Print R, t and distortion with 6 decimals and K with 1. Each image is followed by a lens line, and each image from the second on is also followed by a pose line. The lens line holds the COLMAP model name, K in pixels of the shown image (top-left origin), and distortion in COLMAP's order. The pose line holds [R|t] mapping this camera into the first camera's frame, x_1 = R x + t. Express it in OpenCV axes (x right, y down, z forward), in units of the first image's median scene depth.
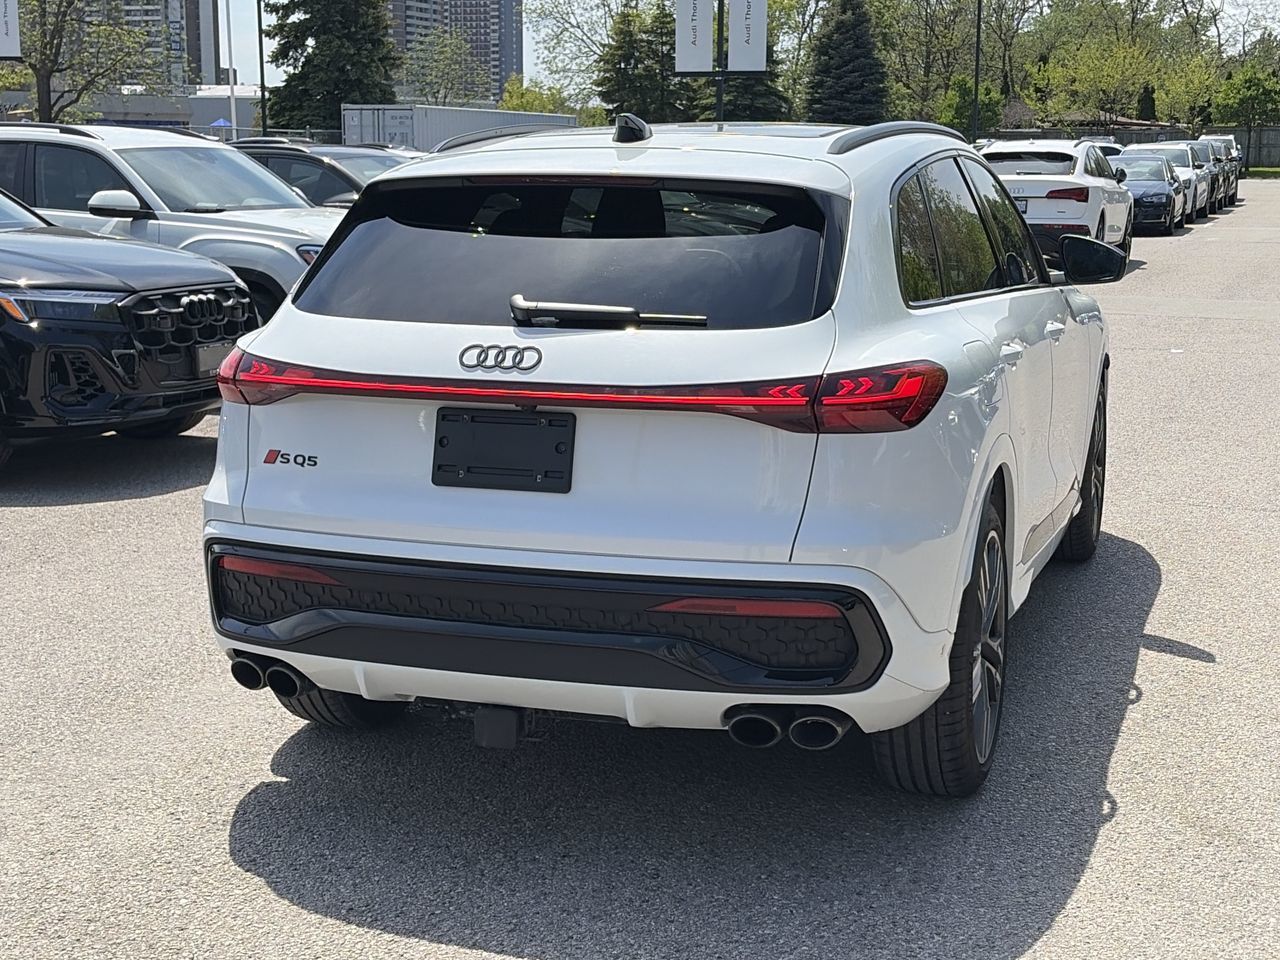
lens RADIAL K [[1823.5, 0, 647.6], [0, 1823.5, 479.1], [0, 0, 1]] dist [0.189732, -0.678576]
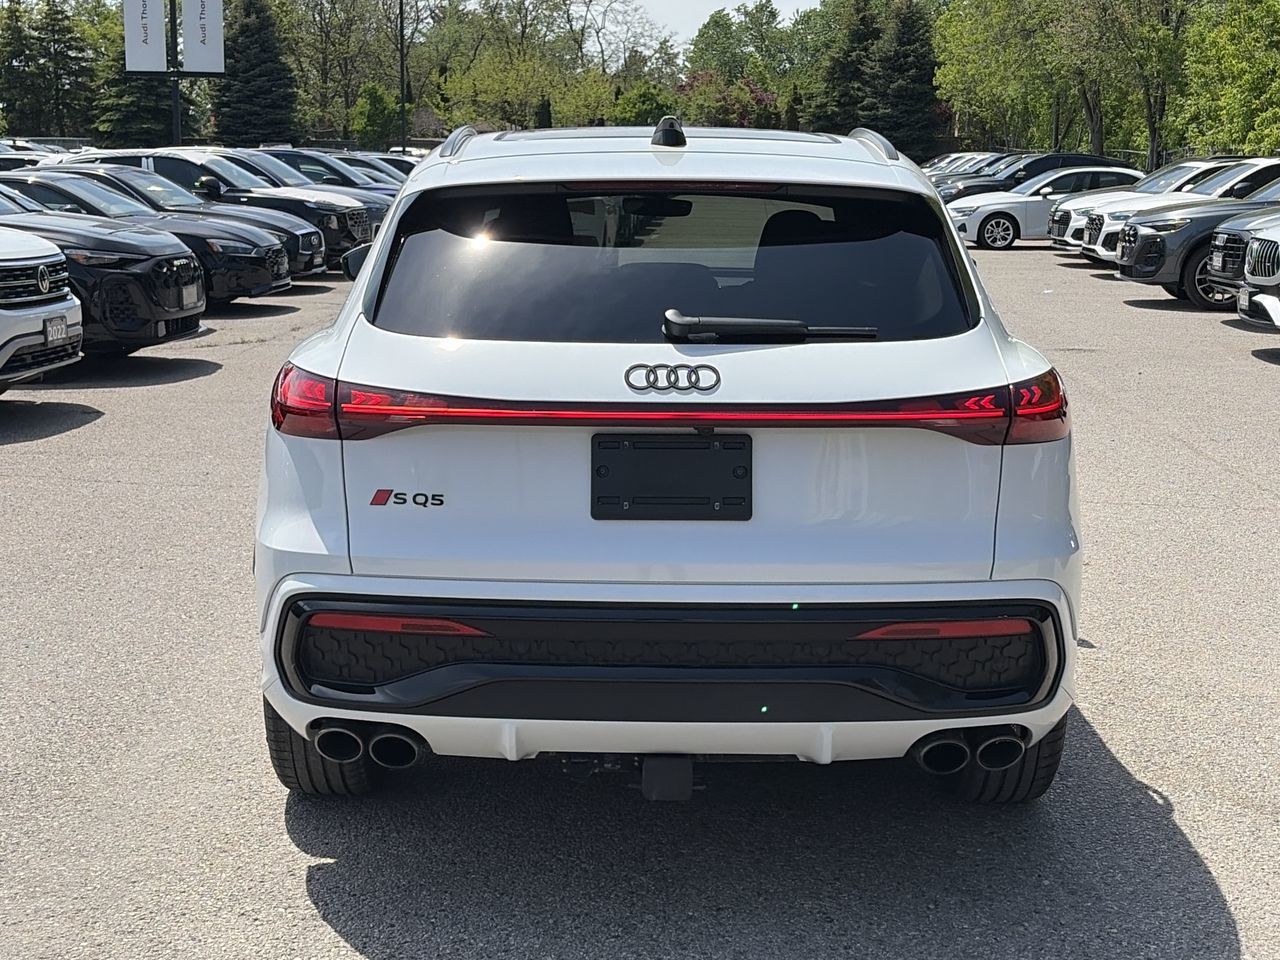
lens RADIAL K [[1816.5, 0, 635.6], [0, 1816.5, 479.5], [0, 0, 1]] dist [0.195002, -0.696151]
pose [[0.948330, -0.047755, 0.313673, -0.352826], [0.048658, 0.998803, 0.004954, -0.018657], [-0.313534, 0.010565, 0.949518, 0.121664]]
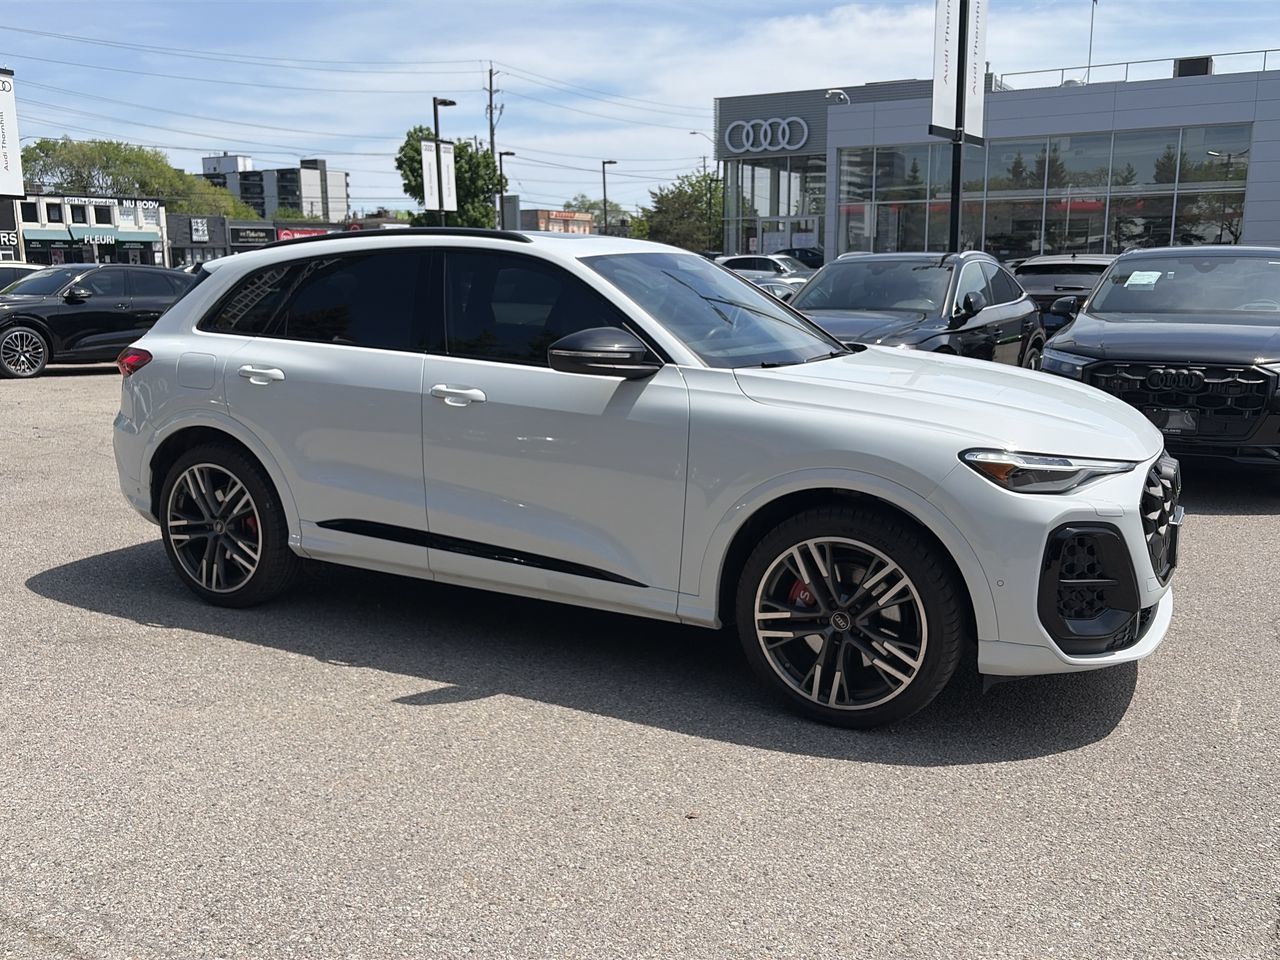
lens RADIAL K [[1125.8, 0, 640.0], [0, 1125.8, 480.0], [0, 0, 1]] dist [0.054442, -0.083505]
pose [[-0.159332, 0.187987, -0.969162, 1.241429], [-0.167363, 0.962349, 0.214181, -0.272911], [0.972935, 0.196328, -0.121871, 1.616380]]
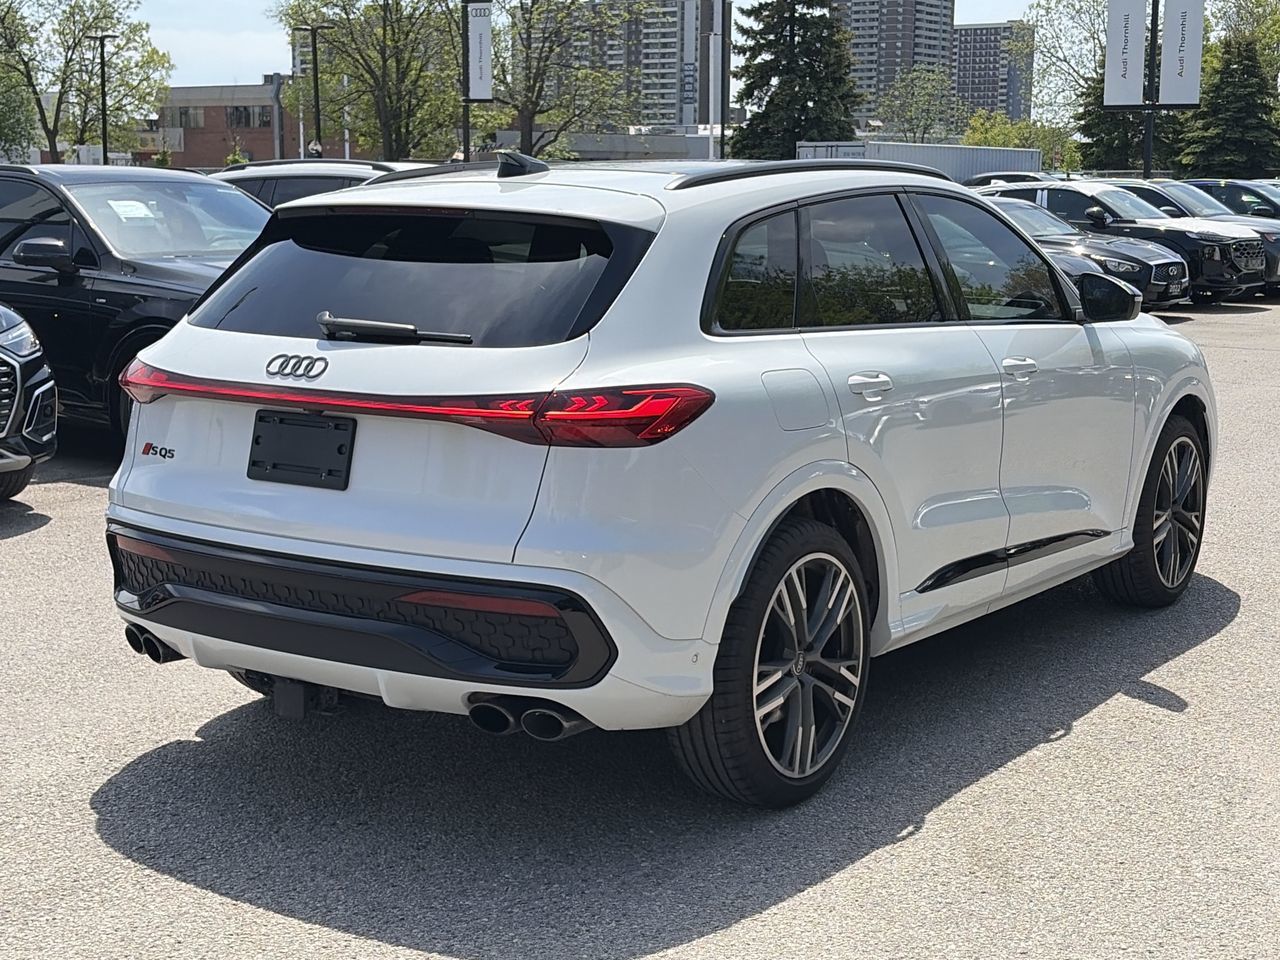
lens RADIAL K [[1823.5, 0, 647.6], [0, 1823.5, 479.1], [0, 0, 1]] dist [0.189732, -0.678576]
pose [[0.964048, 0.046641, -0.261601, 0.382108], [-0.051587, 0.998596, -0.012067, 0.004190], [0.260671, 0.025128, 0.965101, -0.020103]]
